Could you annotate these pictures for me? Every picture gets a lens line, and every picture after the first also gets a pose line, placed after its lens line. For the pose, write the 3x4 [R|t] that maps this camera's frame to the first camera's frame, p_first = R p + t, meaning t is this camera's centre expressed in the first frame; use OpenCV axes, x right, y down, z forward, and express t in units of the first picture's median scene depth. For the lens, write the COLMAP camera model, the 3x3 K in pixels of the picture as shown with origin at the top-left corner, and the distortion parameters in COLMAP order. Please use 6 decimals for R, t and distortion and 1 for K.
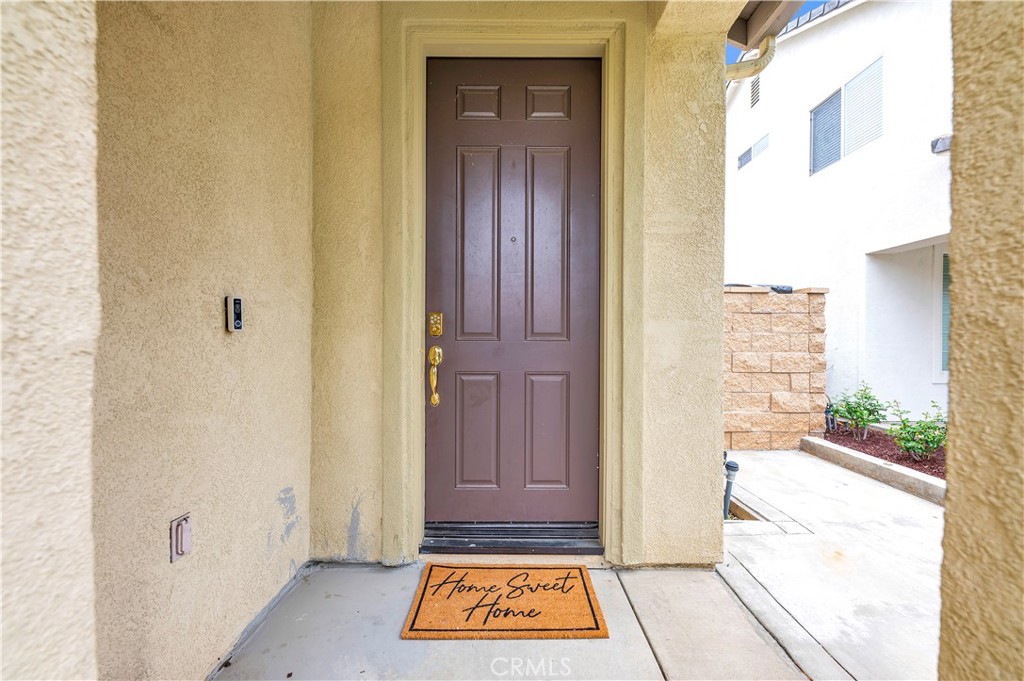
lens RADIAL K [[411.8, 0, 511.0], [0, 411.8, 342.2], [0, 0, 1]] dist [0.000895, 0.000044]
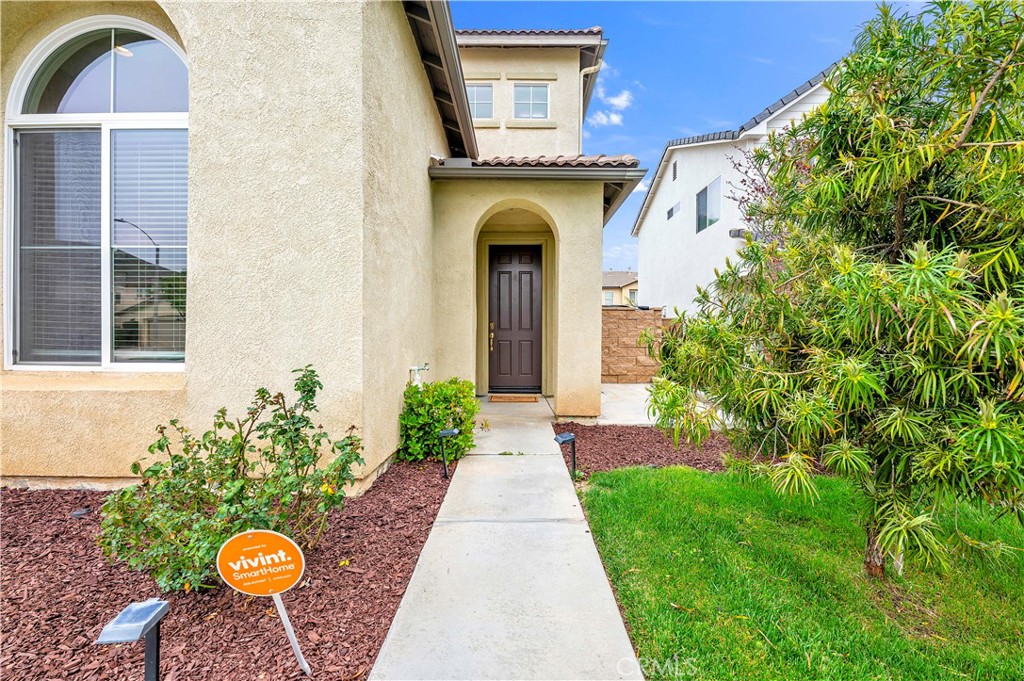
lens RADIAL K [[411.8, 0, 512.0], [0, 411.8, 338.6], [0, 0, 1]] dist [0.000895, 0.000044]
pose [[0.999896, -0.003611, -0.013970, 0.022883], [0.003552, 0.999985, -0.004257, 0.070085], [0.013985, 0.004207, 0.999893, -2.272672]]
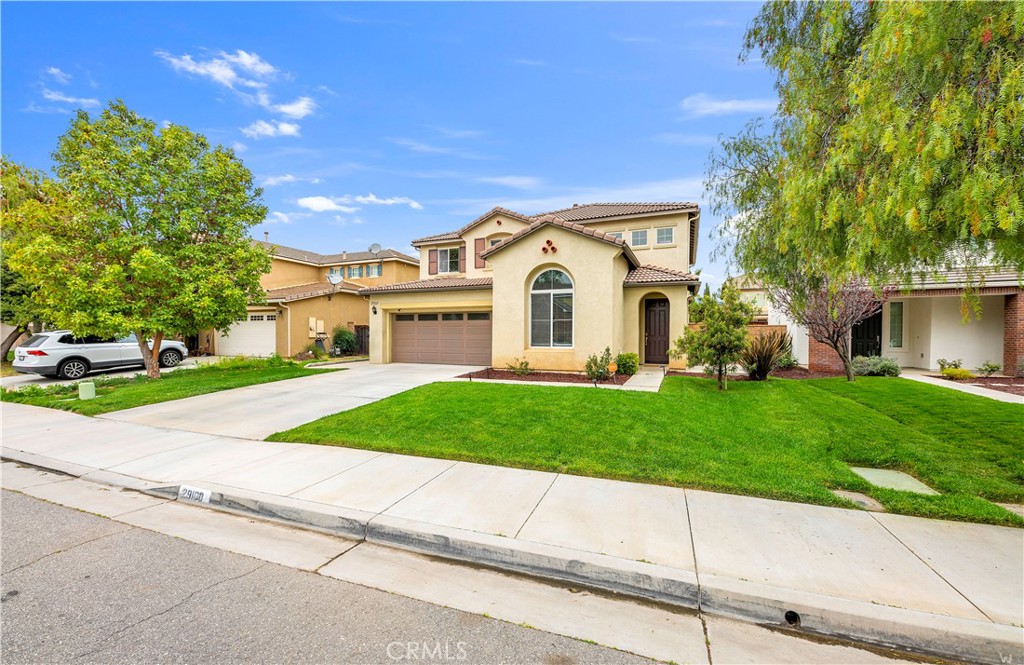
lens RADIAL K [[398.6, 0, 507.0], [0, 398.6, 340.7], [0, 0, 1]] dist [0.002875, 0.000105]
pose [[0.912916, 0.003146, -0.408136, 0.444709], [0.000328, 0.999964, 0.008440, 0.011925], [0.408148, -0.007839, 0.912882, -6.415570]]
